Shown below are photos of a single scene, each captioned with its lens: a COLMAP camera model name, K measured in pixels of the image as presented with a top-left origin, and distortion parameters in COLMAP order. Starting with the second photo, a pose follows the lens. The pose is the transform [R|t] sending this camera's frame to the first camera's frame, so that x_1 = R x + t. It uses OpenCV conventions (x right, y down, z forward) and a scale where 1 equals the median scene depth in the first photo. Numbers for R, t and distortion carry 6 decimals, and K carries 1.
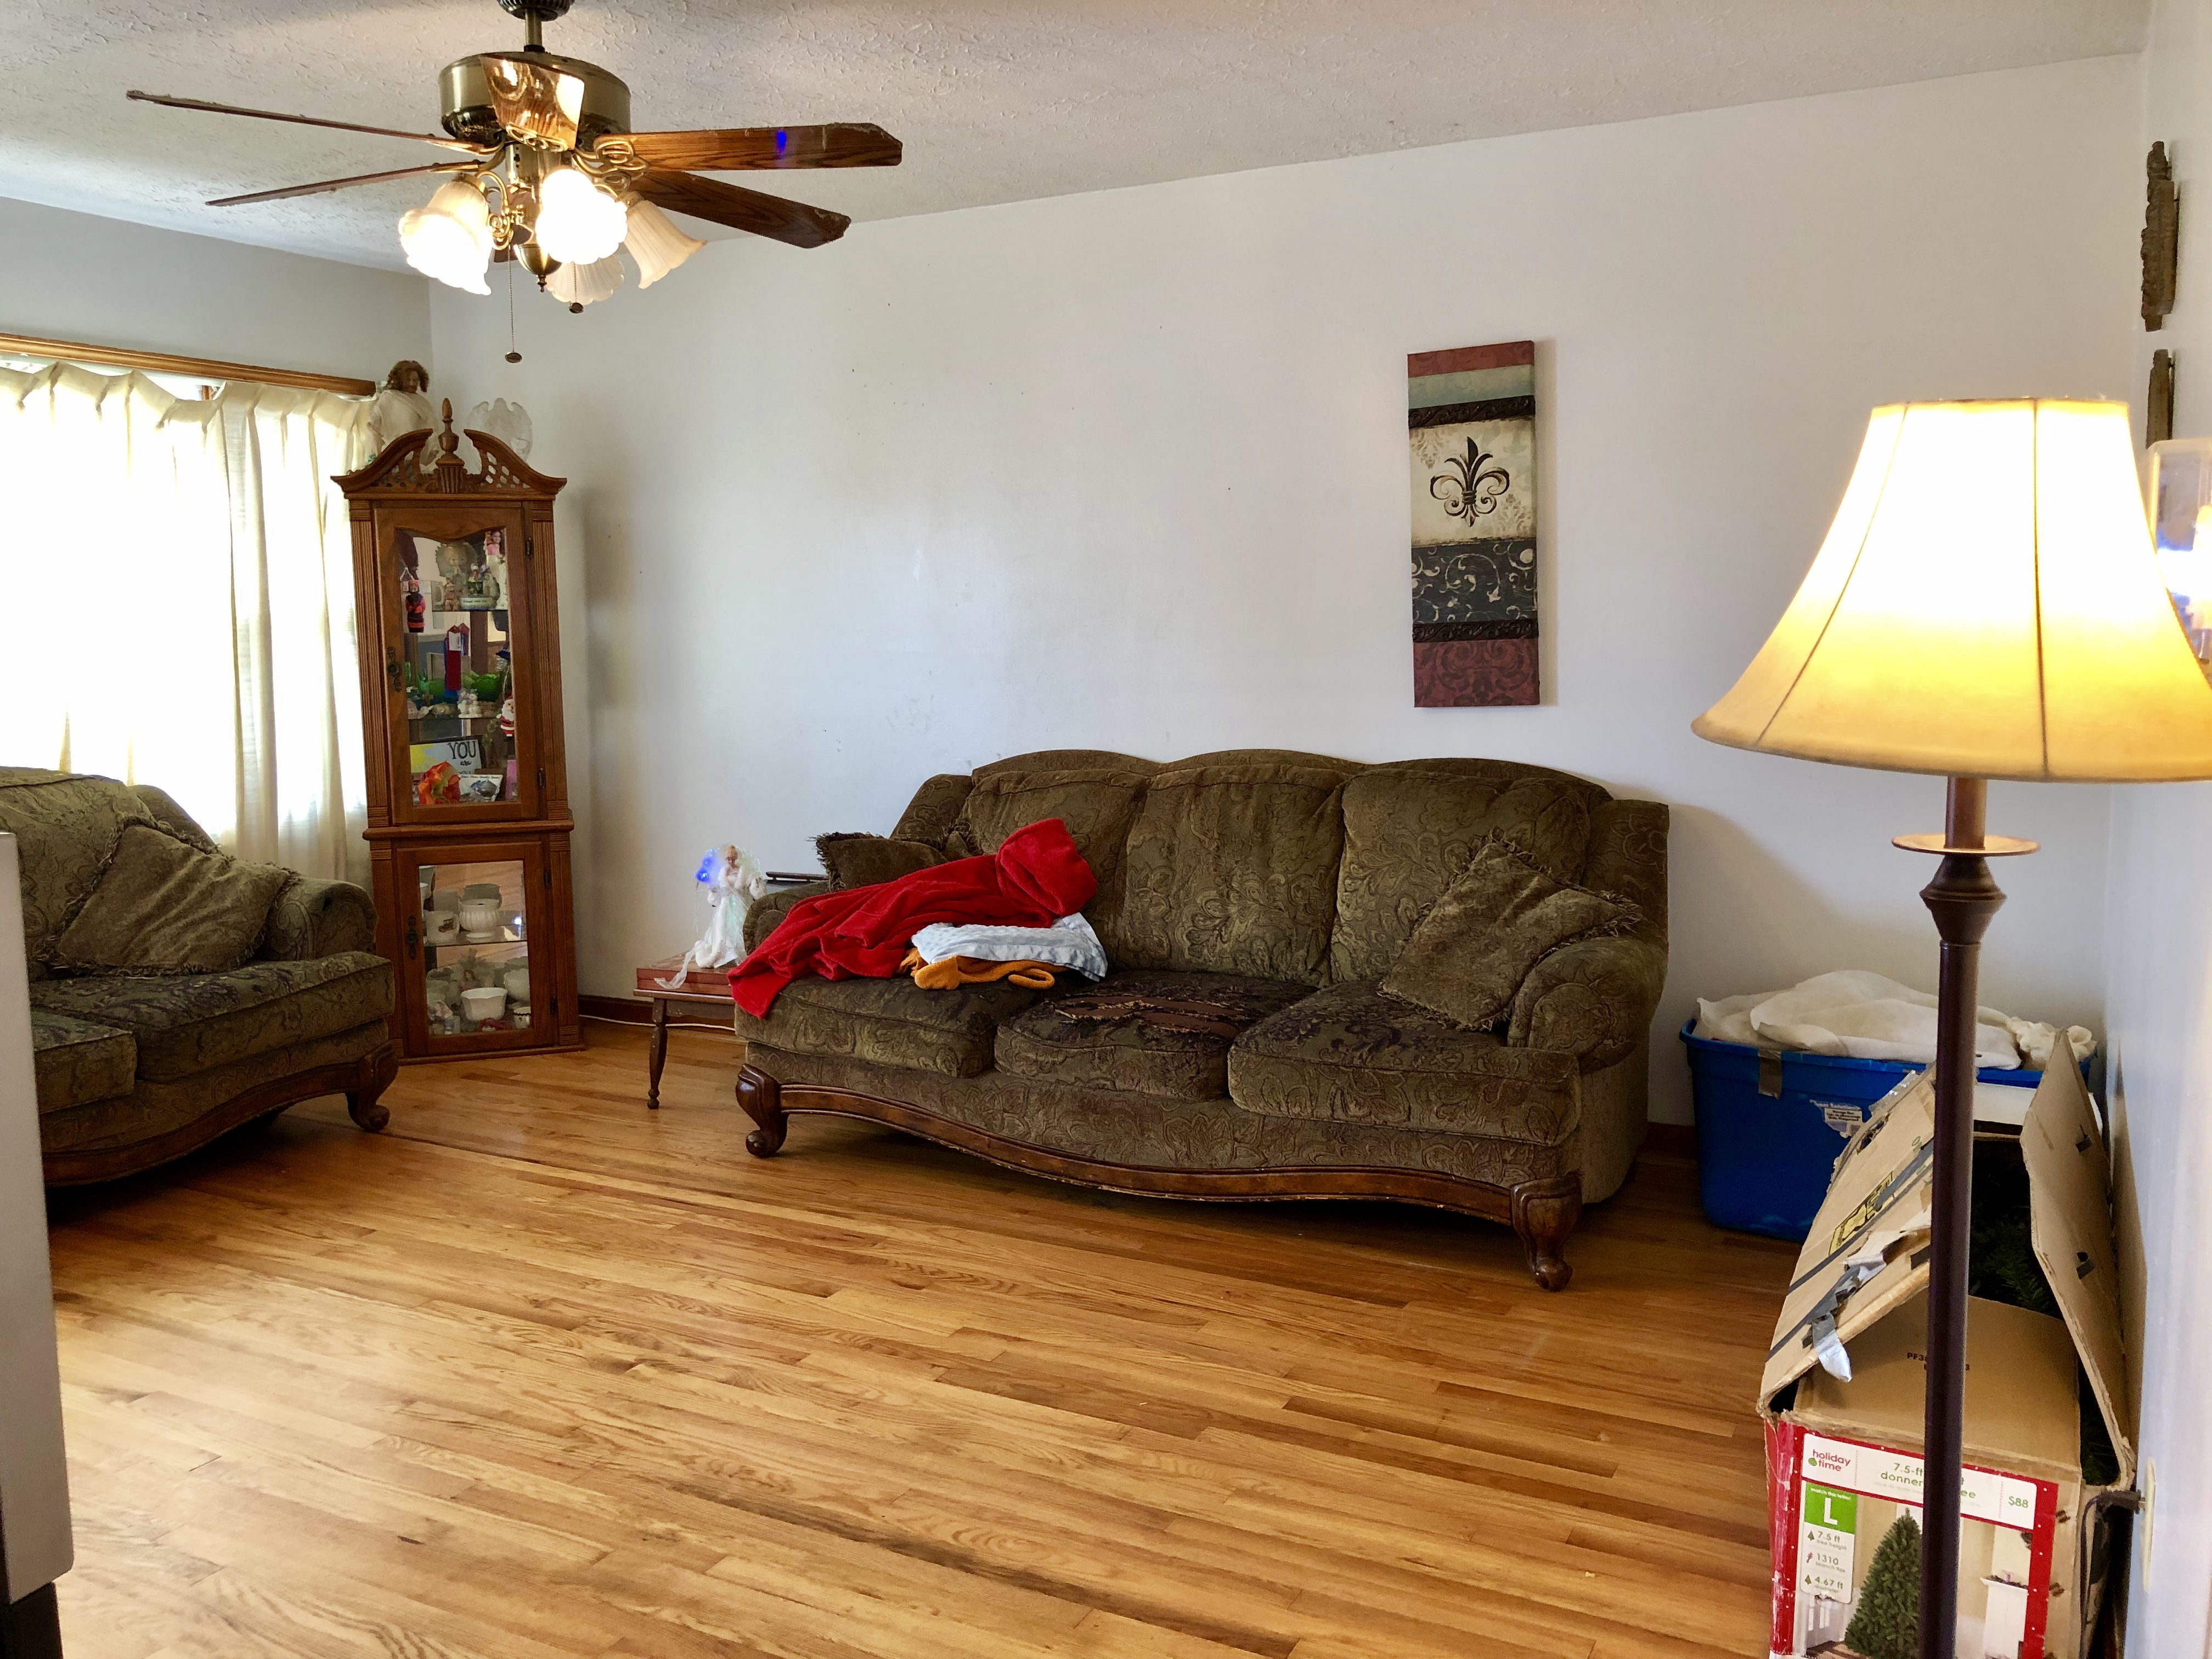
lens RADIAL K [[1810.0, 0, 1086.0], [0, 1810.0, 831.9], [0, 0, 1]] dist [0.026694, -0.030999]
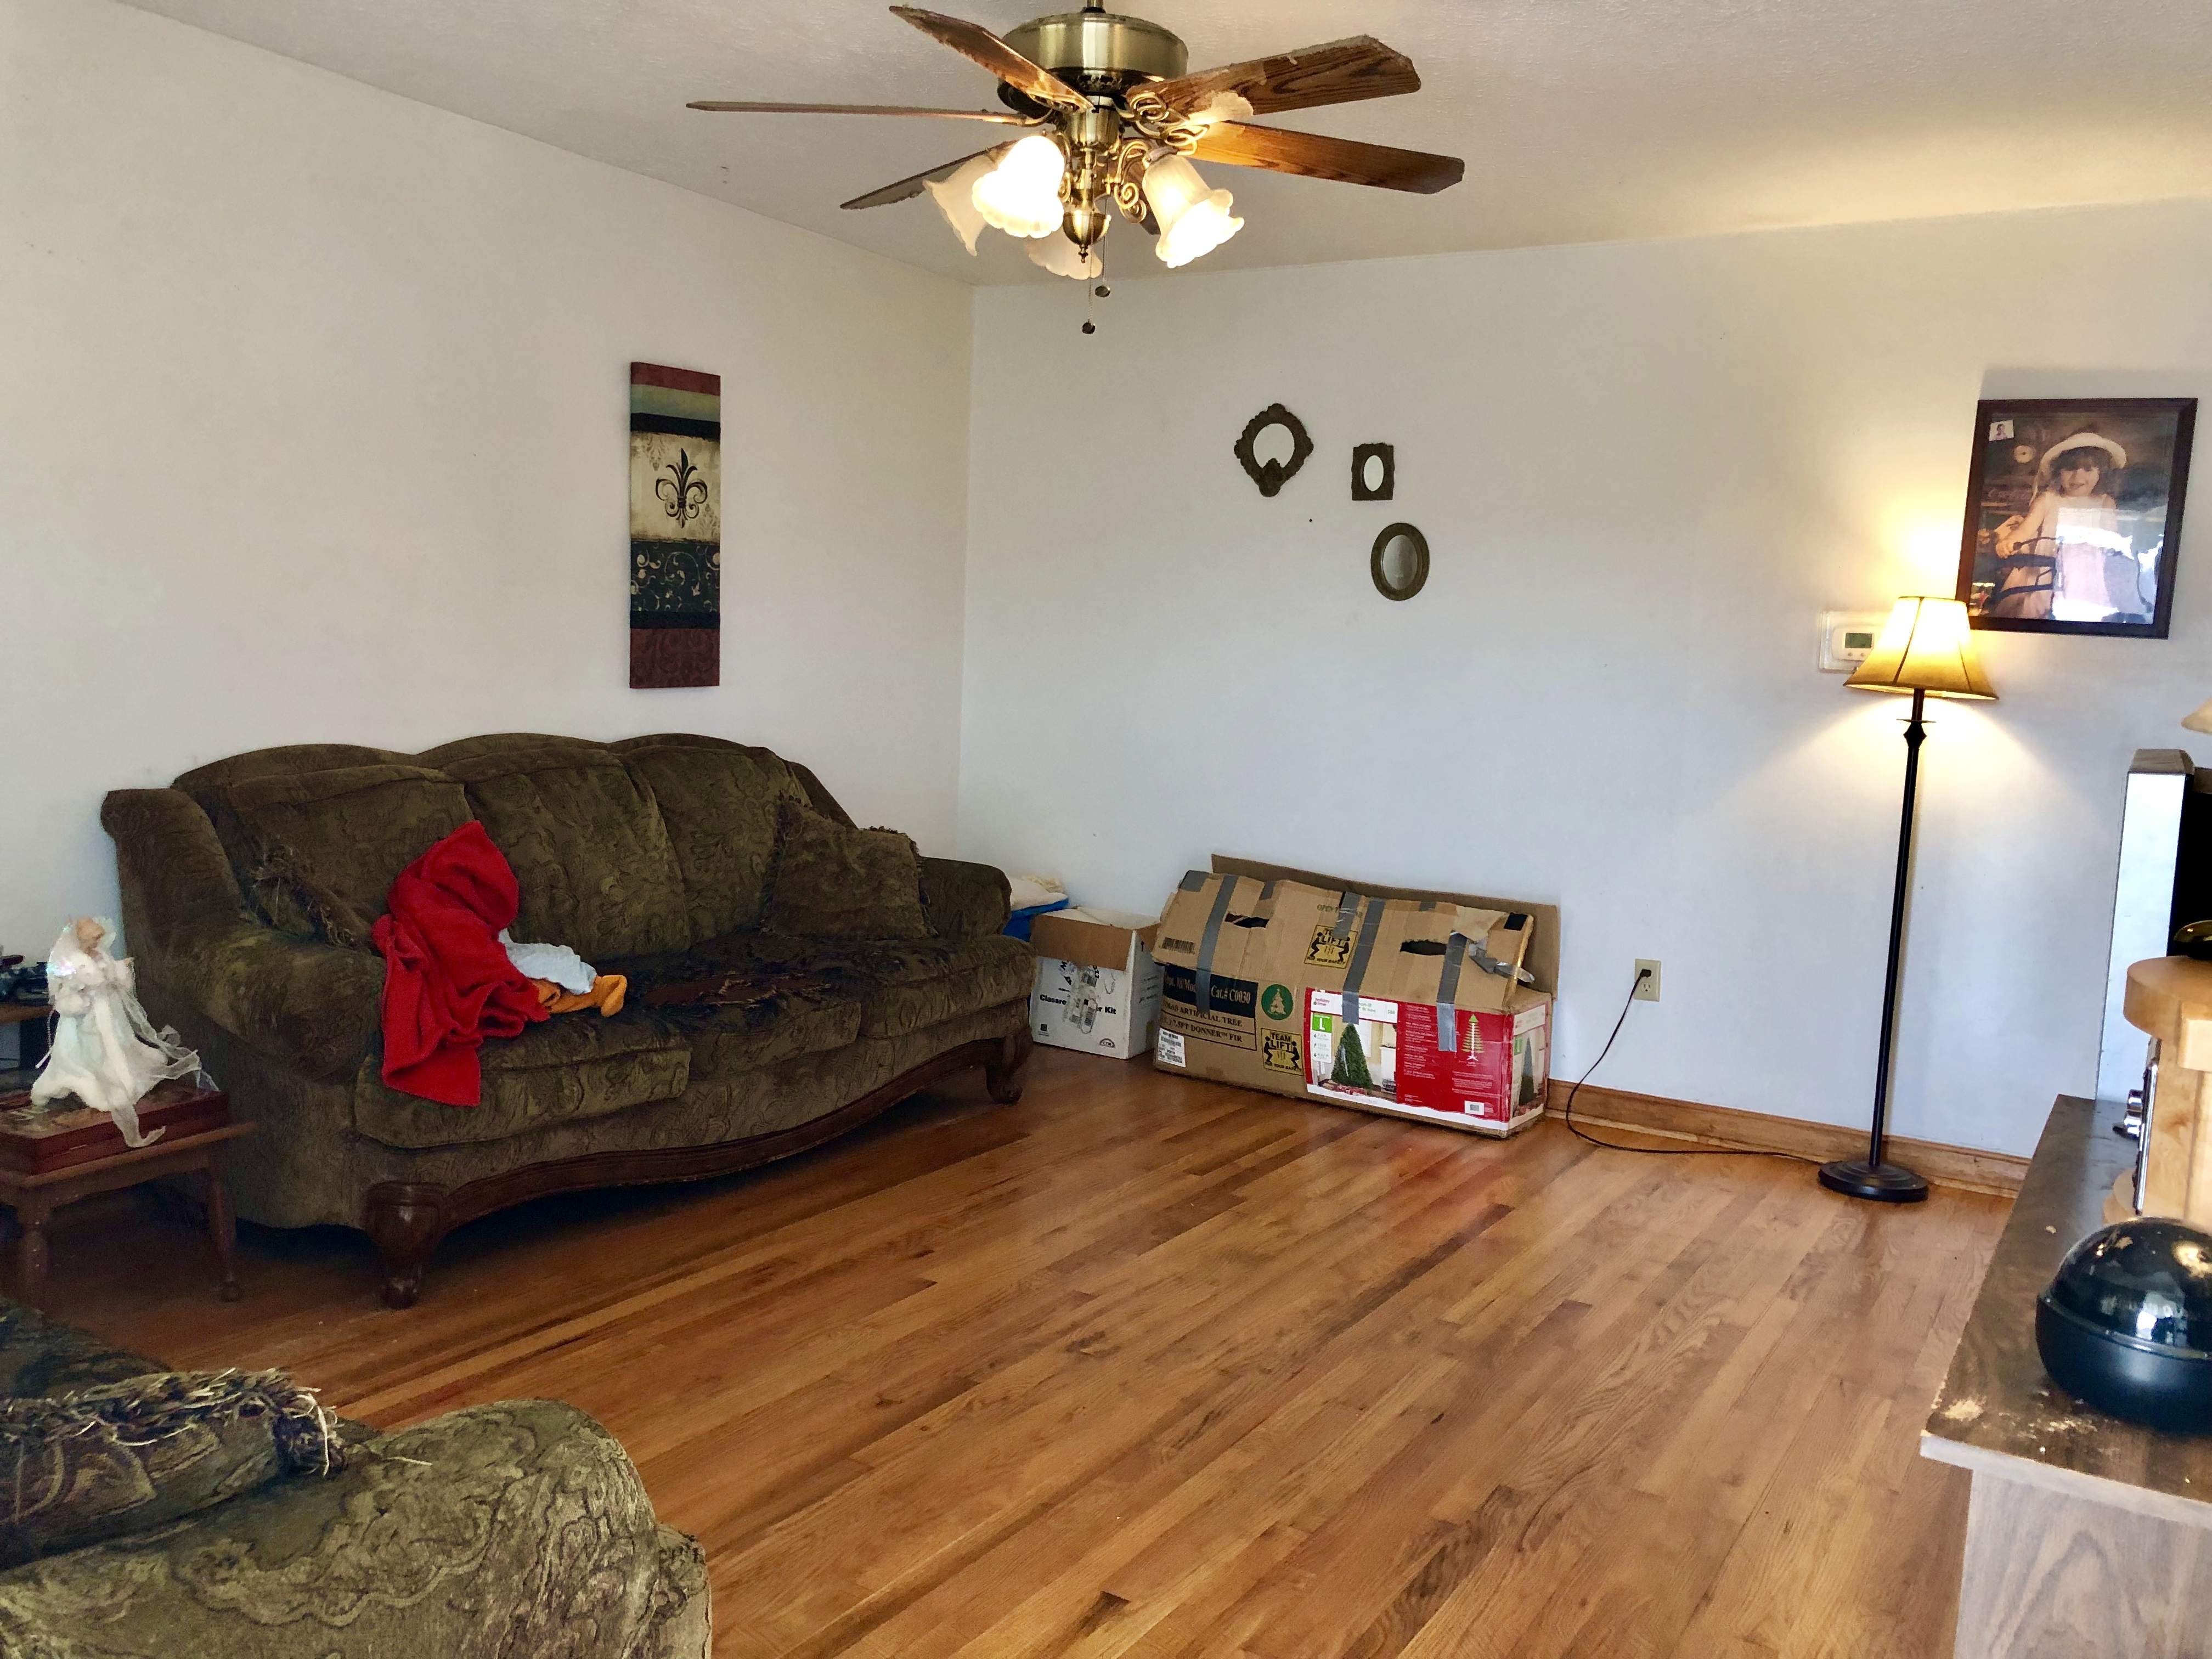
lens RADIAL K [[1810.0, 0, 1084.7], [0, 1810.0, 826.1], [0, 0, 1]] dist [0.026694, -0.030999]
pose [[0.081198, -0.087392, 0.992859, -0.914249], [0.081784, 0.993374, 0.080749, -0.055145], [-0.993337, 0.074643, 0.087807, 0.672124]]
